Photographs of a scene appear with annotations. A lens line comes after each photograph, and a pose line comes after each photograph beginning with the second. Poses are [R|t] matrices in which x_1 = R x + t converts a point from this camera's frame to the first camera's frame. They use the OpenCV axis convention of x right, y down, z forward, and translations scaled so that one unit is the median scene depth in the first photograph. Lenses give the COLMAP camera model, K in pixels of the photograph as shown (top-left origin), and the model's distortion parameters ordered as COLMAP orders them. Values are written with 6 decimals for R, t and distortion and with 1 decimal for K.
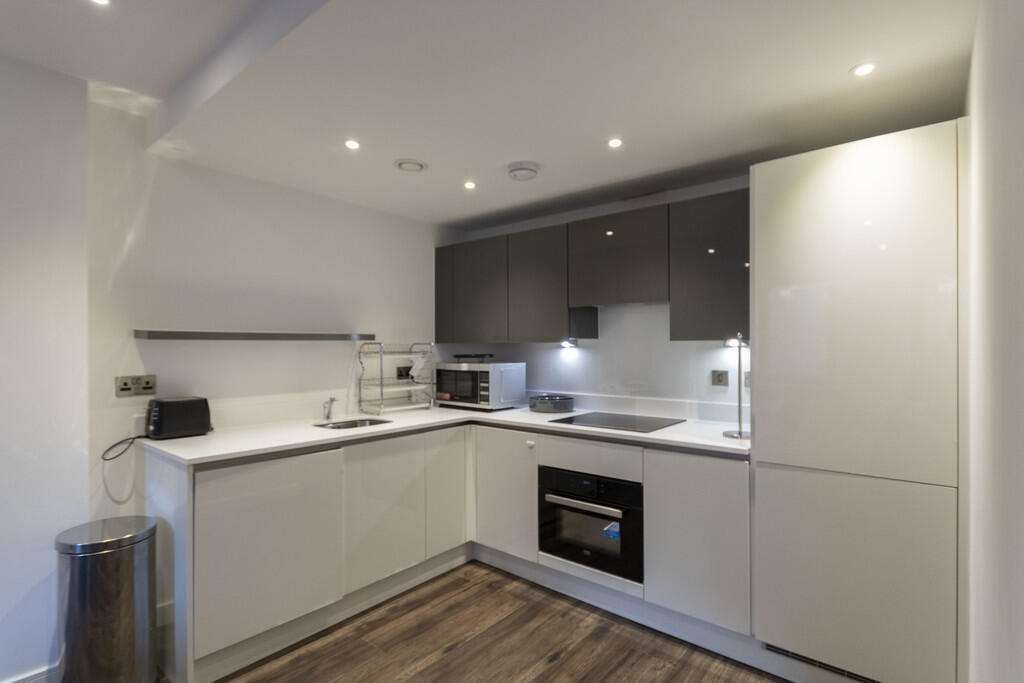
lens RADIAL K [[503.4, 0, 489.6], [0, 503.4, 351.3], [0, 0, 1]] dist [0.000050, -0.000072]
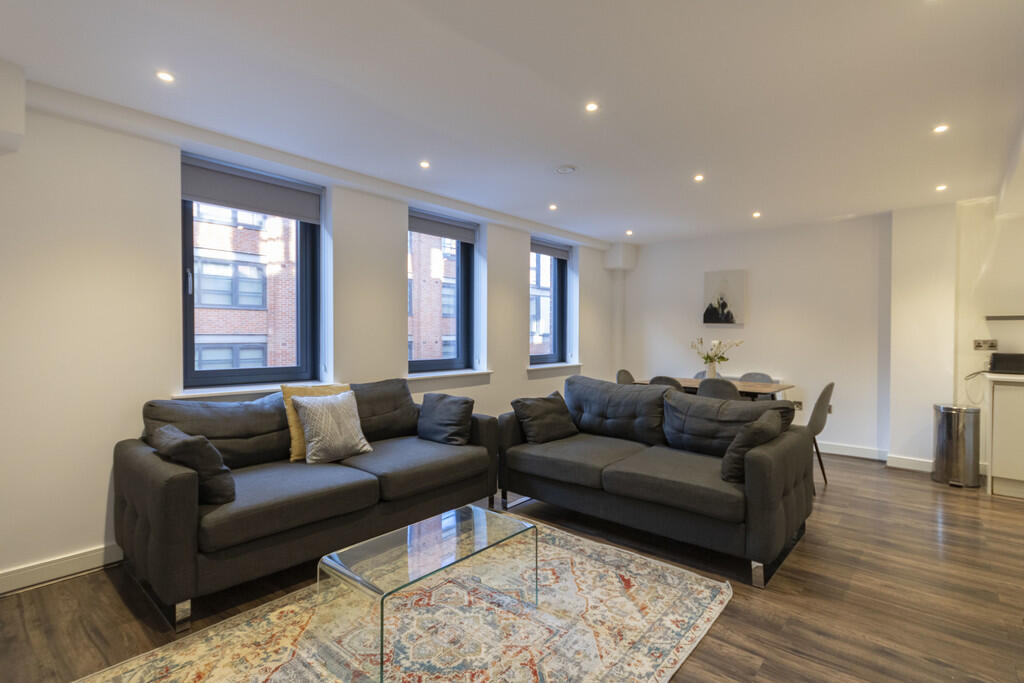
lens RADIAL K [[493.3, 0, 523.2], [0, 493.3, 339.4], [0, 0, 1]] dist [0.001474, 0.000949]
pose [[0.028808, 0.013702, -0.999491, 0.802489], [-0.009831, 0.999862, 0.013424, 0.028431], [0.999537, 0.009439, 0.028939, -0.577247]]
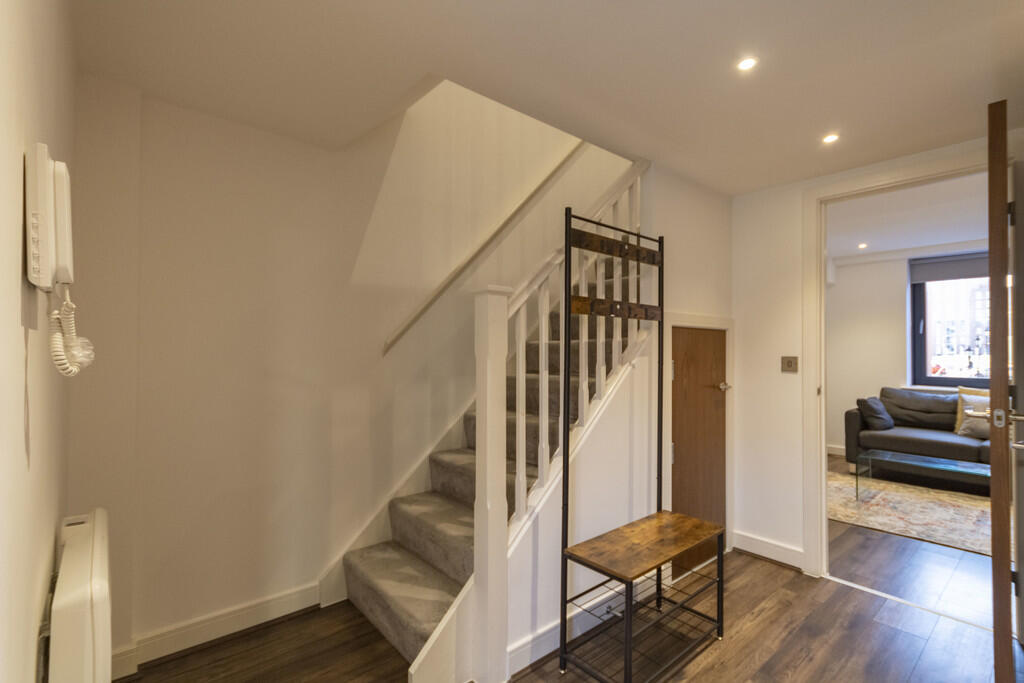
lens RADIAL K [[479.8, 0, 506.9], [0, 479.8, 348.1], [0, 0, 1]] dist [0.002385, 0.000204]
pose [[-0.989878, 0.007556, 0.141722, 1.032800], [0.006993, 0.999966, -0.004469, 0.007427], [-0.141751, -0.003433, -0.989896, 0.652405]]
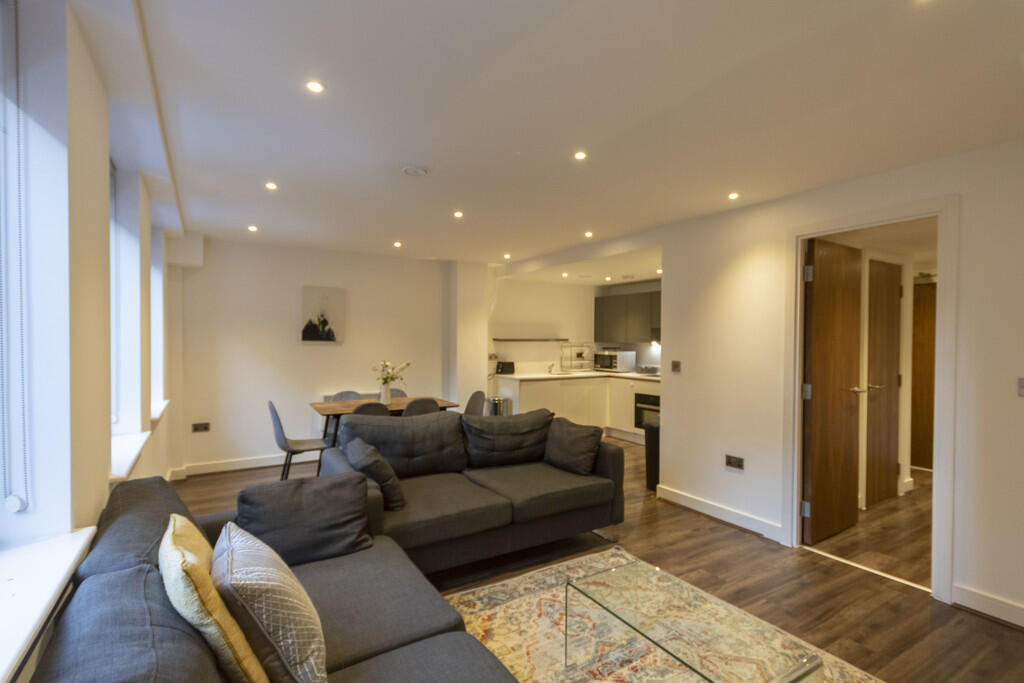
lens RADIAL K [[479.8, 0, 506.9], [0, 479.8, 348.1], [0, 0, 1]] dist [0.002385, 0.000204]
pose [[0.956638, 0.014241, -0.290931, 0.153135], [-0.010581, 0.999844, 0.014148, -0.017908], [0.291087, -0.010456, 0.956640, -1.237965]]
